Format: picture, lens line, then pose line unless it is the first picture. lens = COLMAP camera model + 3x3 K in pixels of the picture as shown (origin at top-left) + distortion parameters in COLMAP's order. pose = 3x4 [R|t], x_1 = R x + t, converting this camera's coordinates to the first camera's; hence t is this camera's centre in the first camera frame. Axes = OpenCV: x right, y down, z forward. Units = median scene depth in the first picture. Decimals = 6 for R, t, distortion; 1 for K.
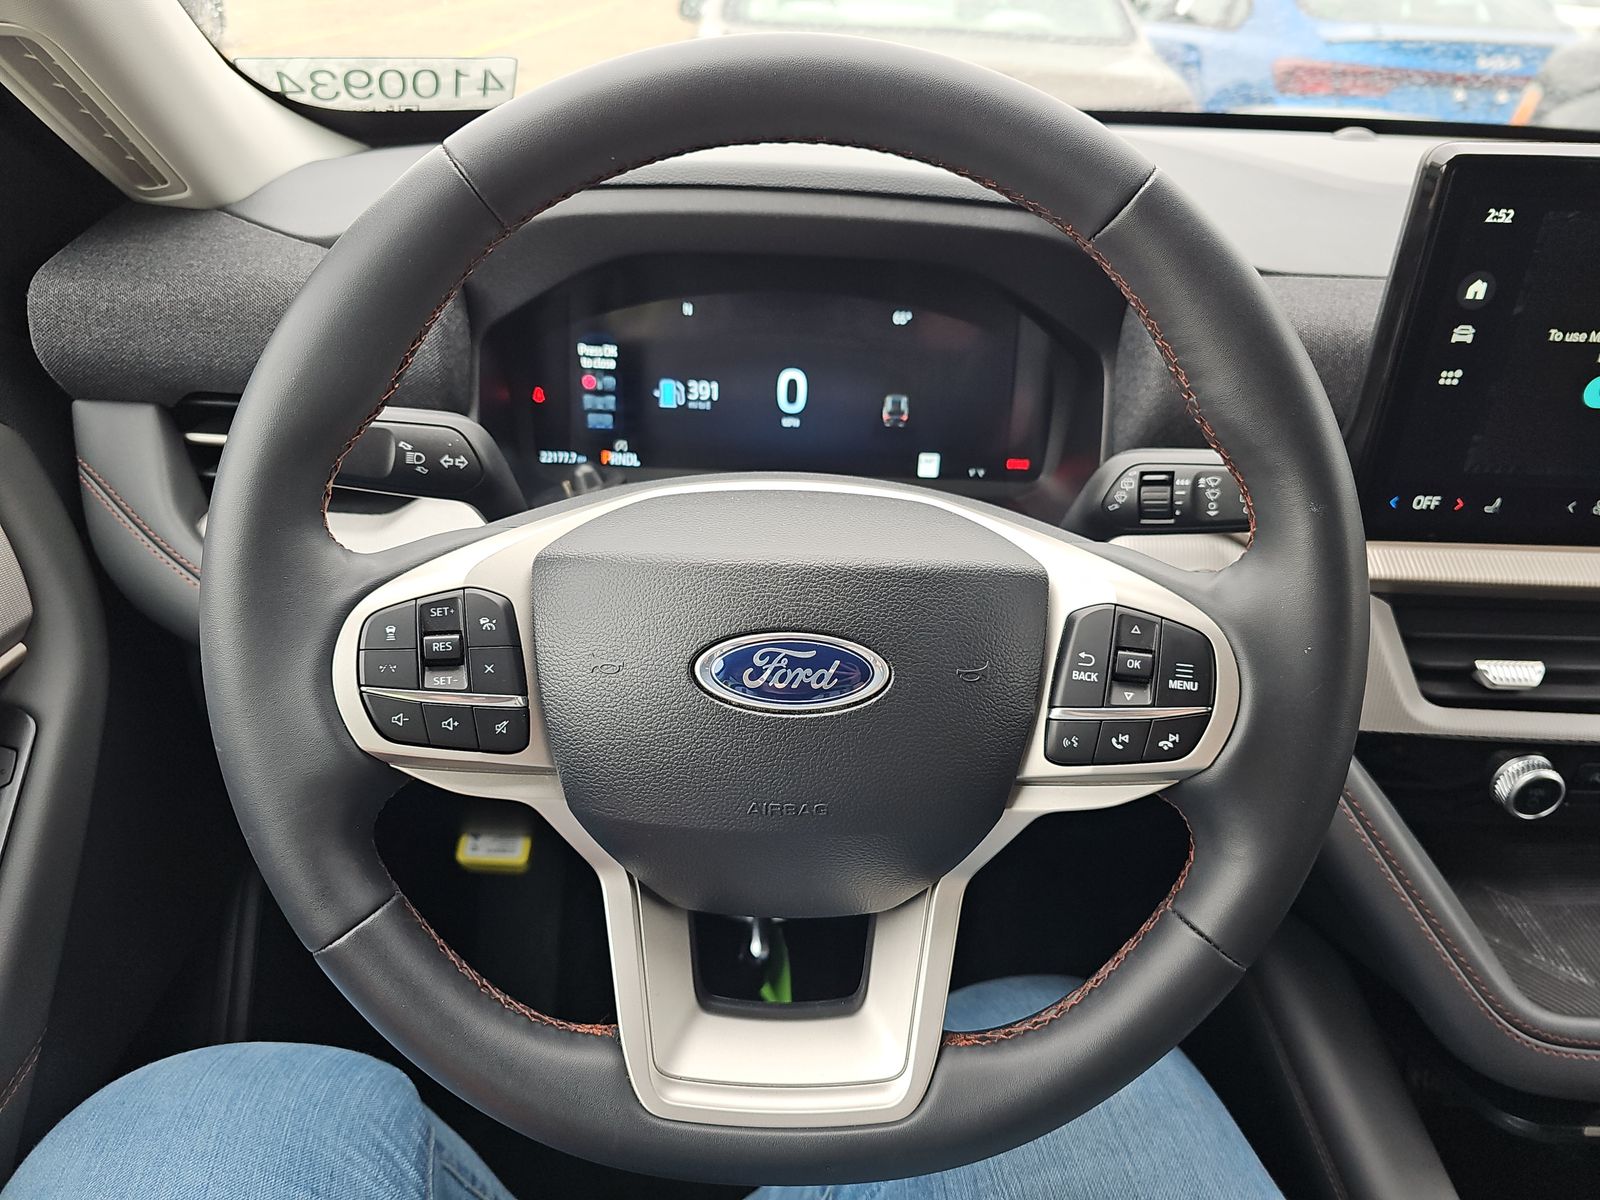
lens RADIAL K [[1094.4, 0, 800.0], [0, 1094.4, 600.0], [0, 0, 1]] dist [0.074261, -0.074600]
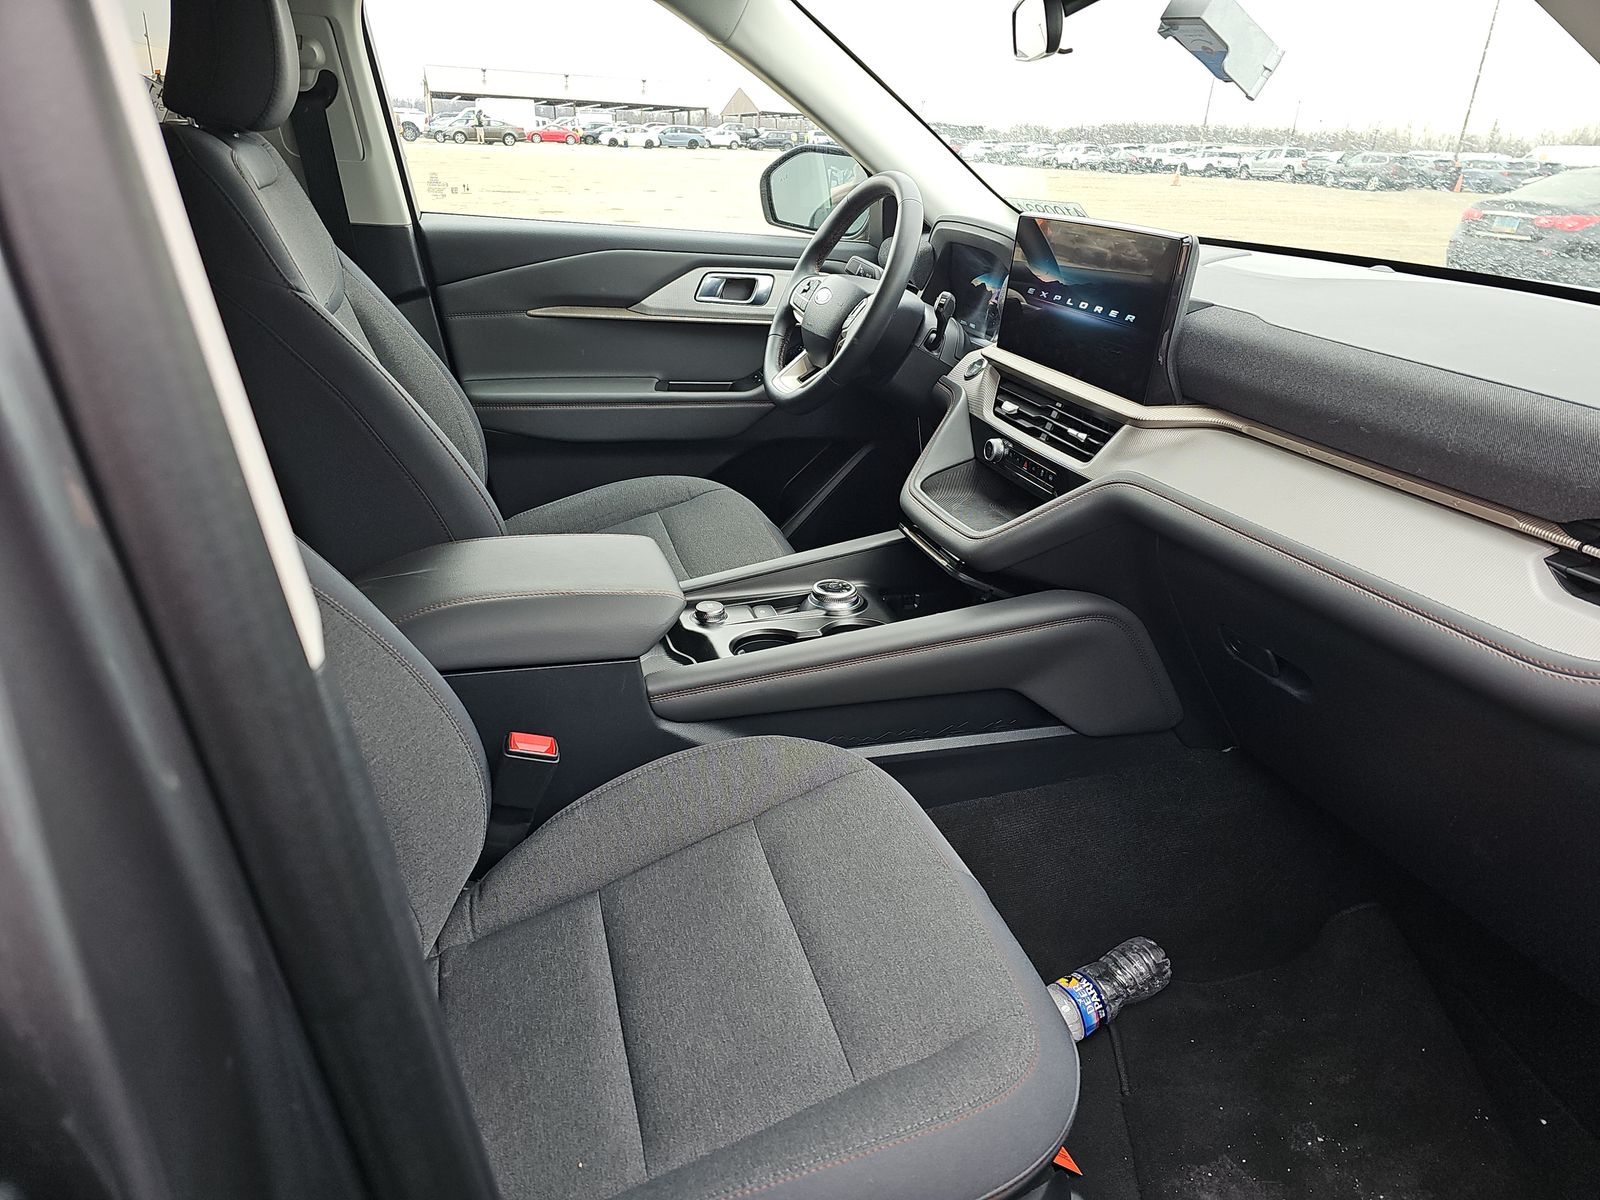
lens RADIAL K [[1094.4, 0, 800.0], [0, 1094.4, 600.0], [0, 0, 1]] dist [0.074261, -0.074600]
pose [[0.275955, 0.348582, -0.895734, 4.095510], [-0.555280, 0.818488, 0.147452, 0.450145], [0.784546, 0.456693, 0.419426, -0.359697]]
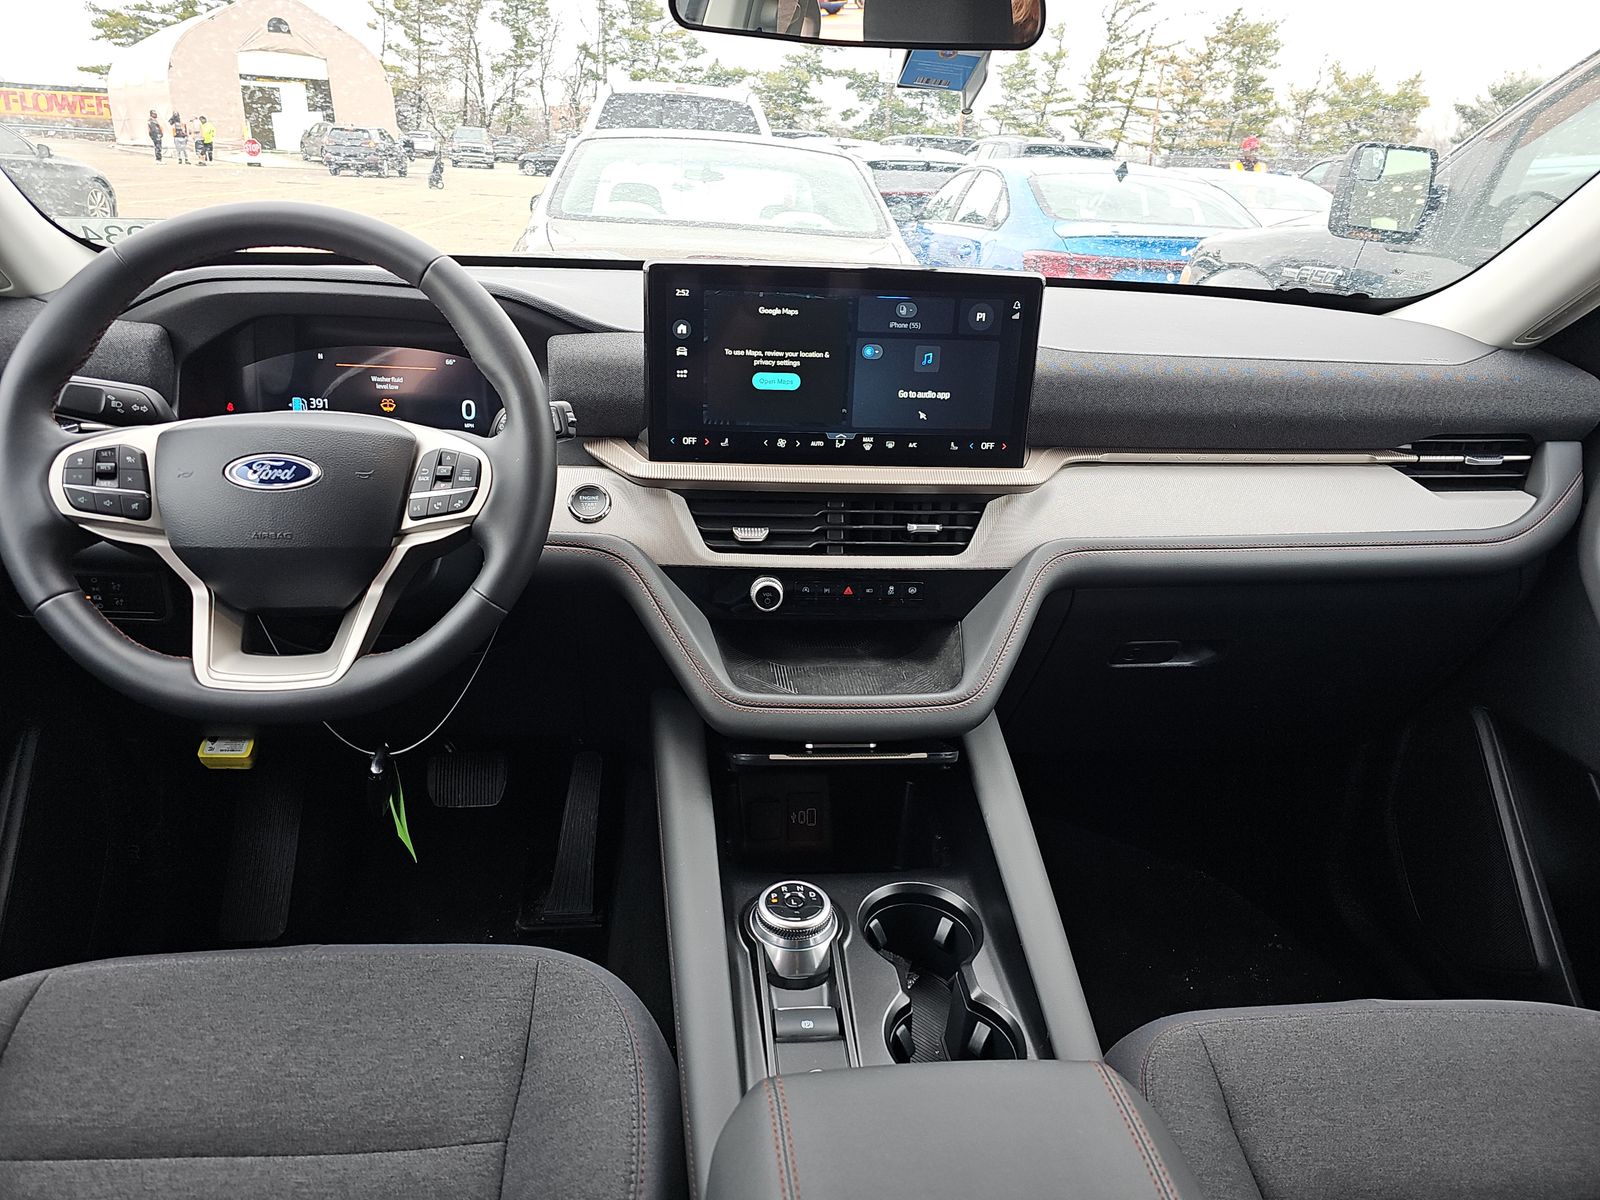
lens RADIAL K [[1094.4, 0, 800.0], [0, 1094.4, 600.0], [0, 0, 1]] dist [0.074261, -0.074600]
pose [[0.996292, -0.020556, 0.083543, 0.776231], [0.032752, 0.988542, -0.147351, 0.619542], [-0.079557, 0.149541, 0.985550, -1.111217]]
